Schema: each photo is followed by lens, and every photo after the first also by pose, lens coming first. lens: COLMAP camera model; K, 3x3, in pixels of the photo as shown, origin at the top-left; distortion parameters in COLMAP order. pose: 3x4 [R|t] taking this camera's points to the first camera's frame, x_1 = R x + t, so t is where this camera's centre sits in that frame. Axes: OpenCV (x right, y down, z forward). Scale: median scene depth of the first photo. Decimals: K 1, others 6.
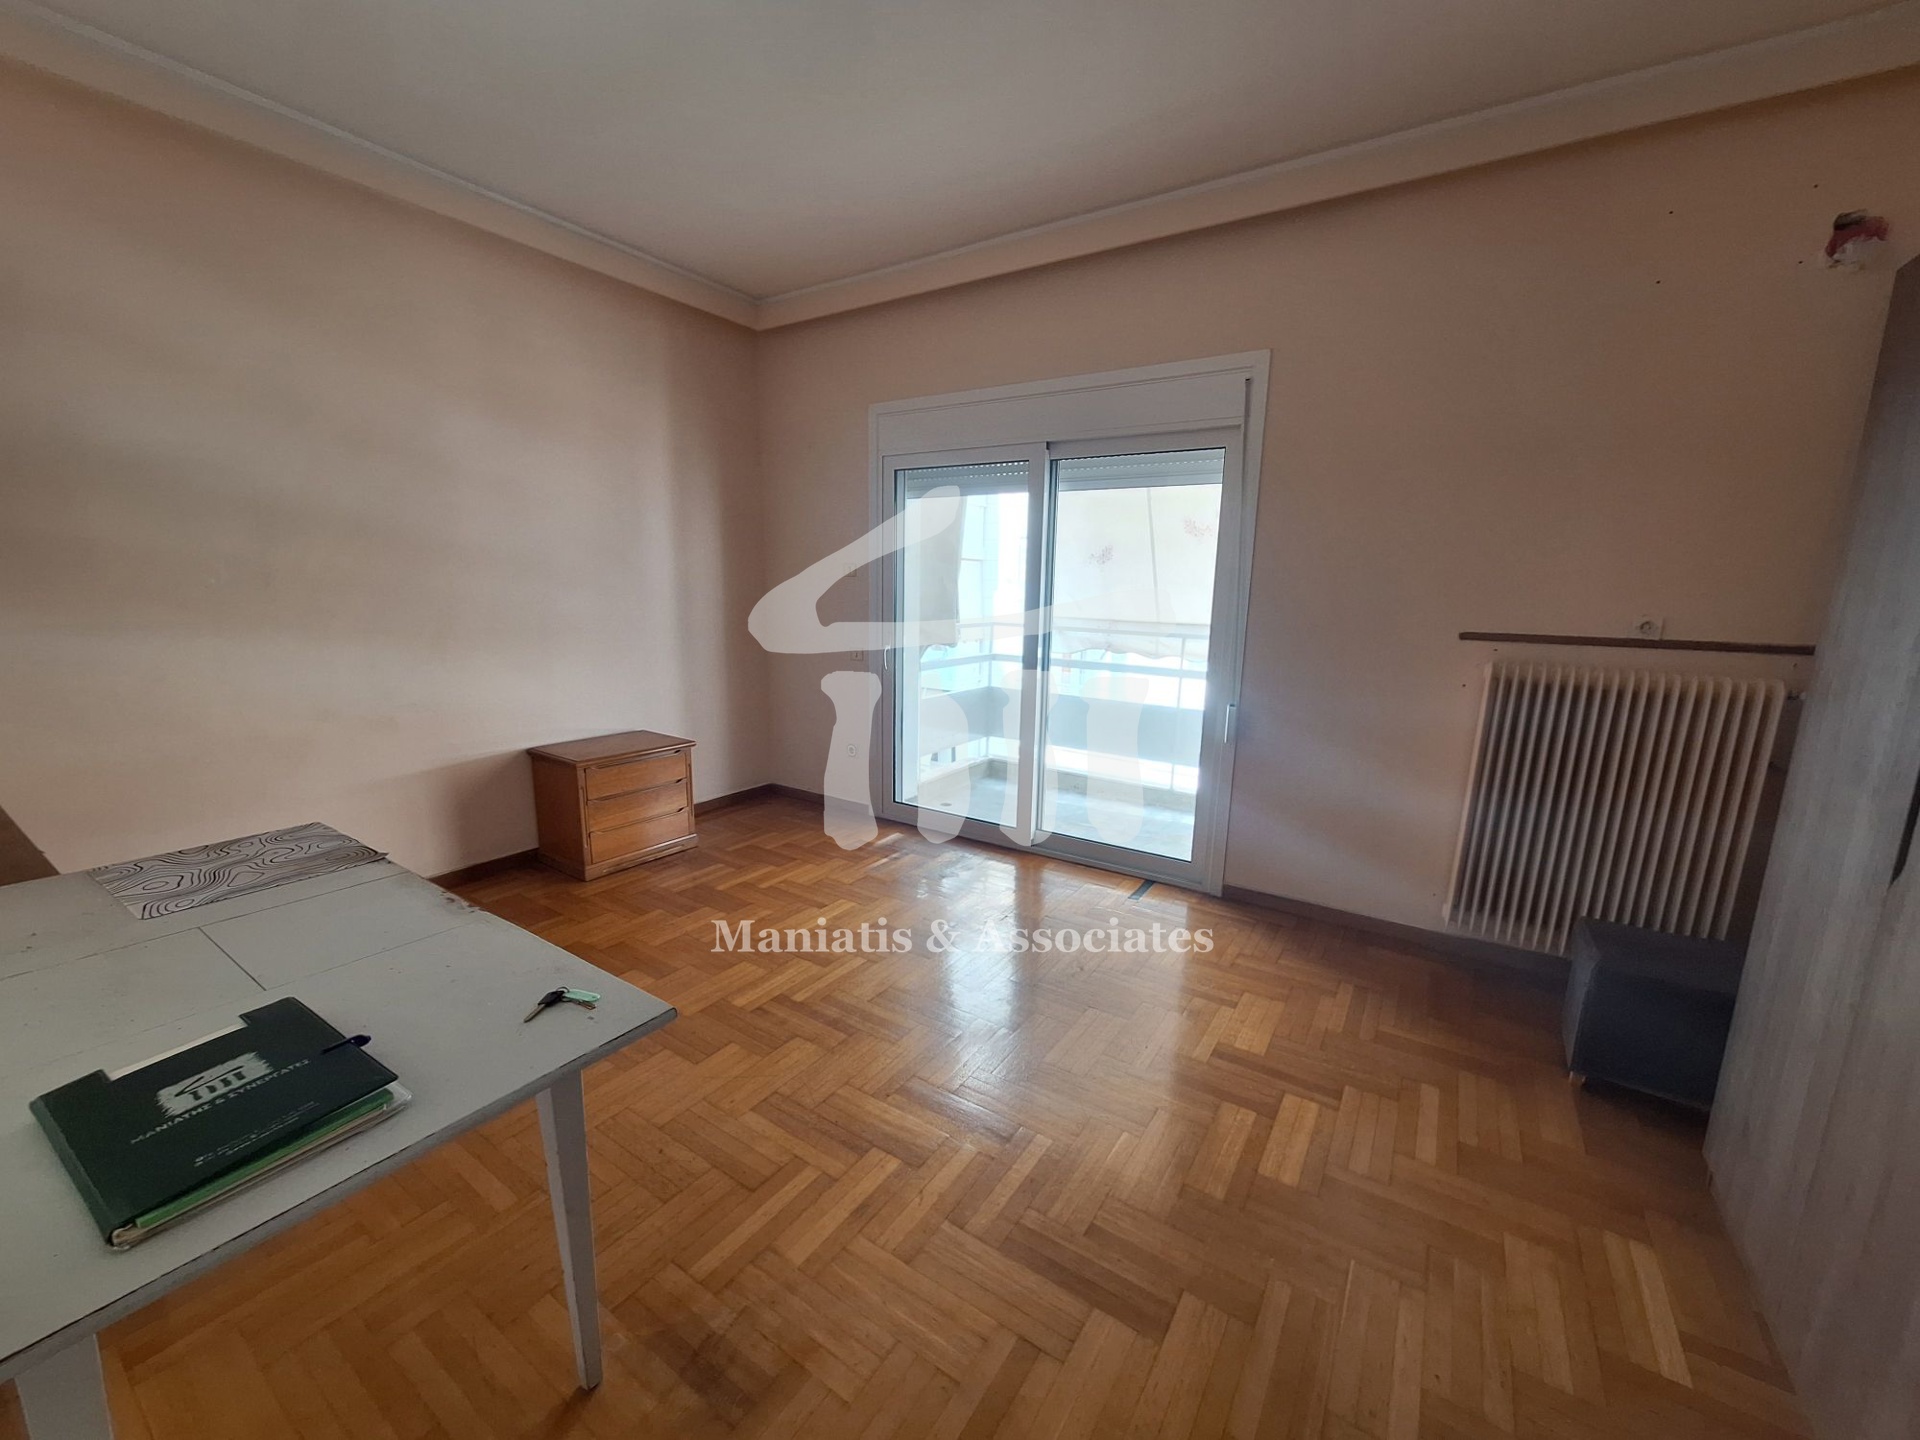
lens RADIAL K [[752.3, 0, 958.4], [0, 752.3, 729.8], [0, 0, 1]] dist [-0.003084, 0.000929]
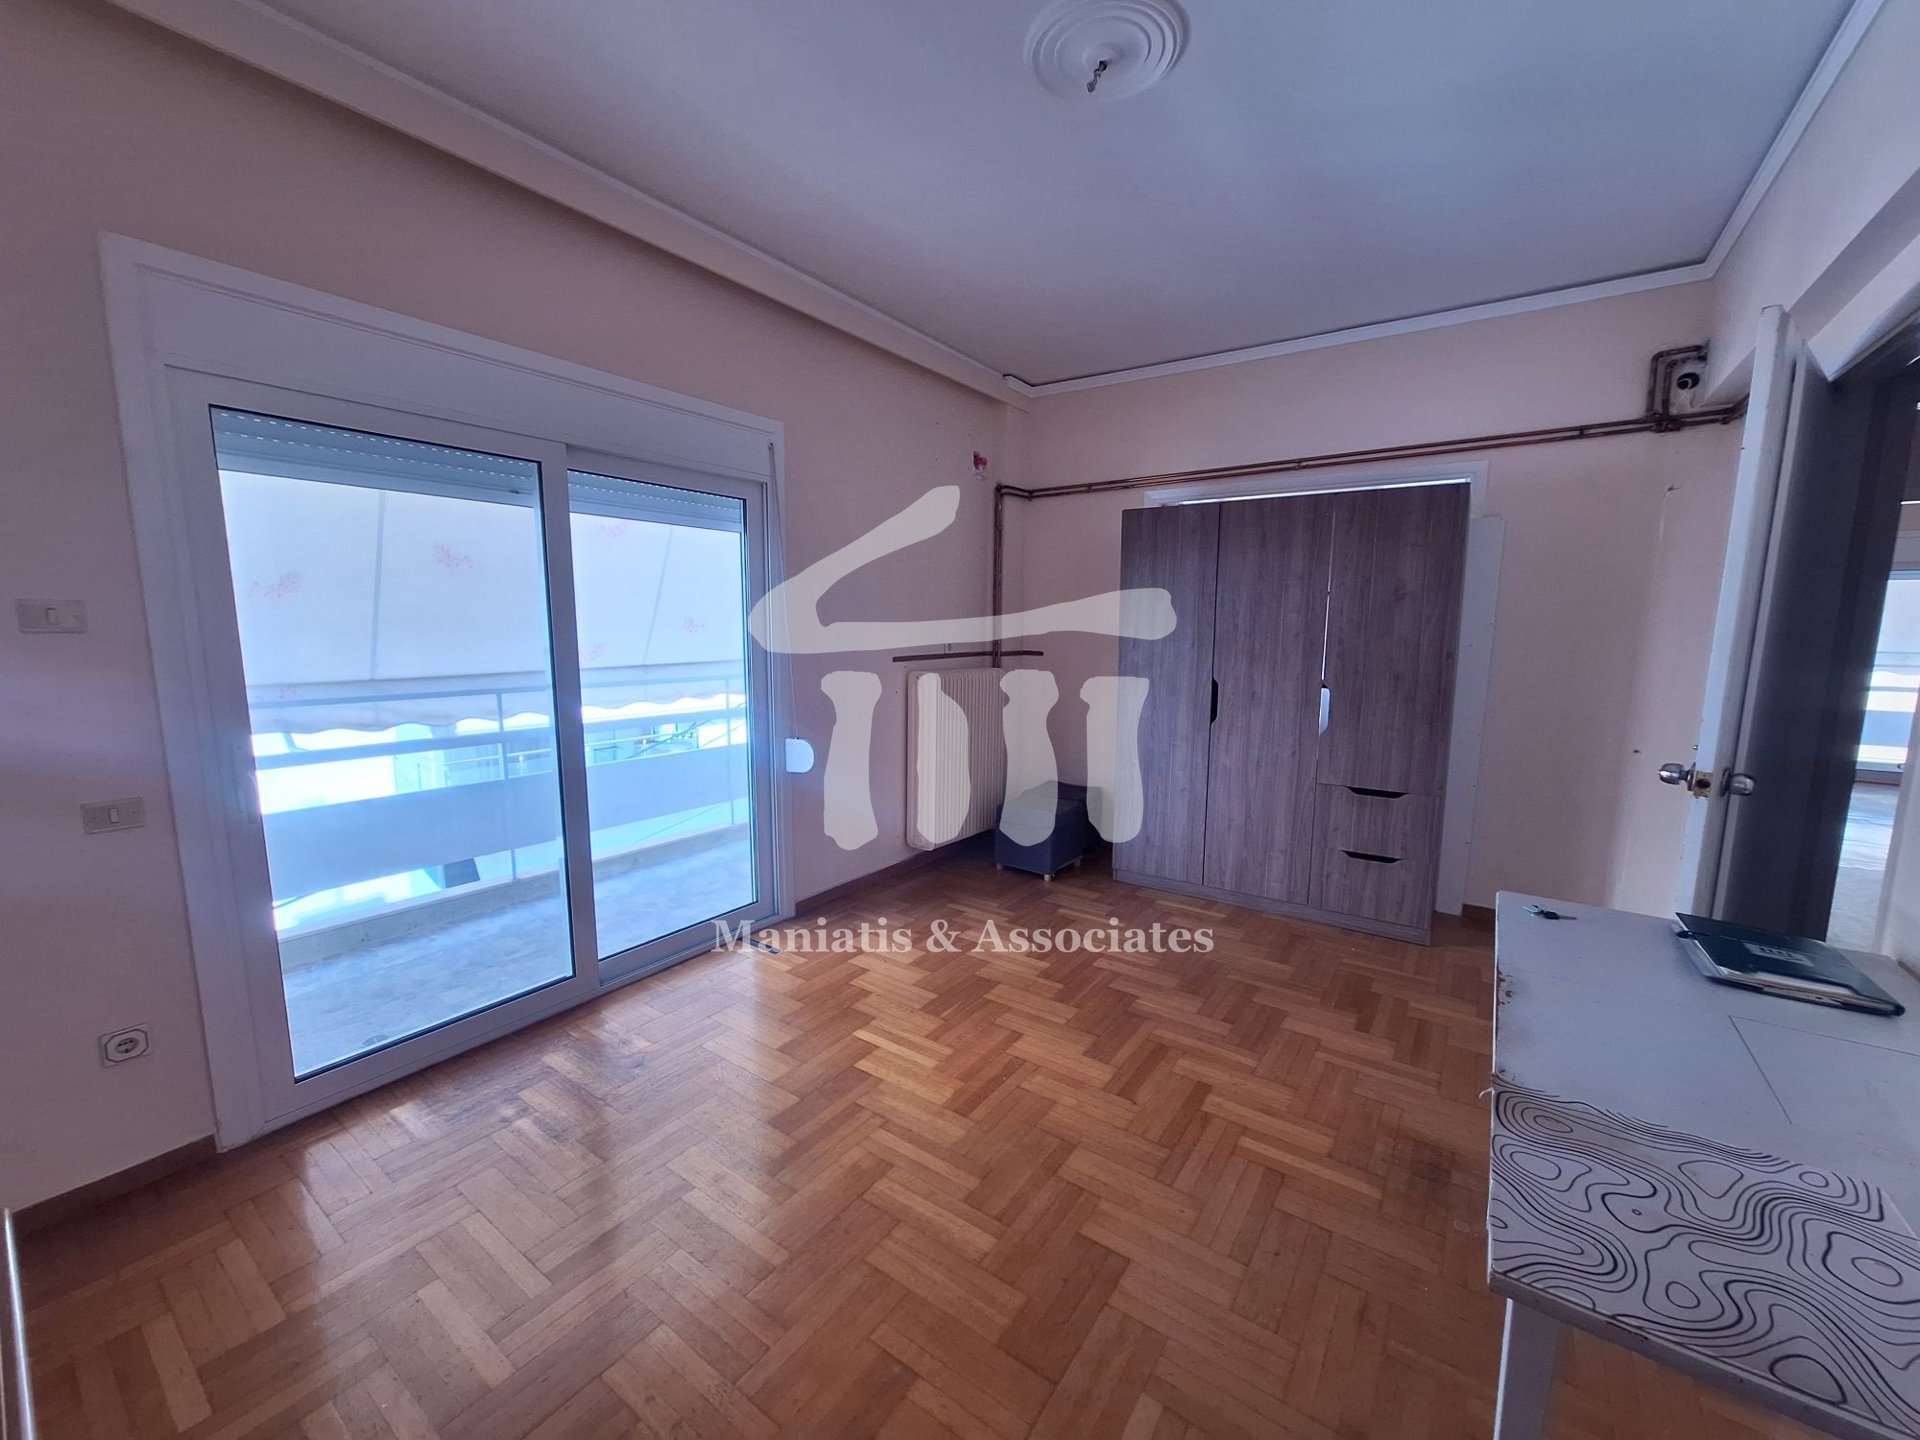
lens RADIAL K [[752.3, 0, 958.4], [0, 752.3, 729.8], [0, 0, 1]] dist [-0.003084, 0.000929]
pose [[0.037135, -0.162346, 0.986035, -0.880456], [0.189912, 0.969880, 0.152533, -0.206630], [-0.981098, 0.181596, 0.066848, 0.868245]]
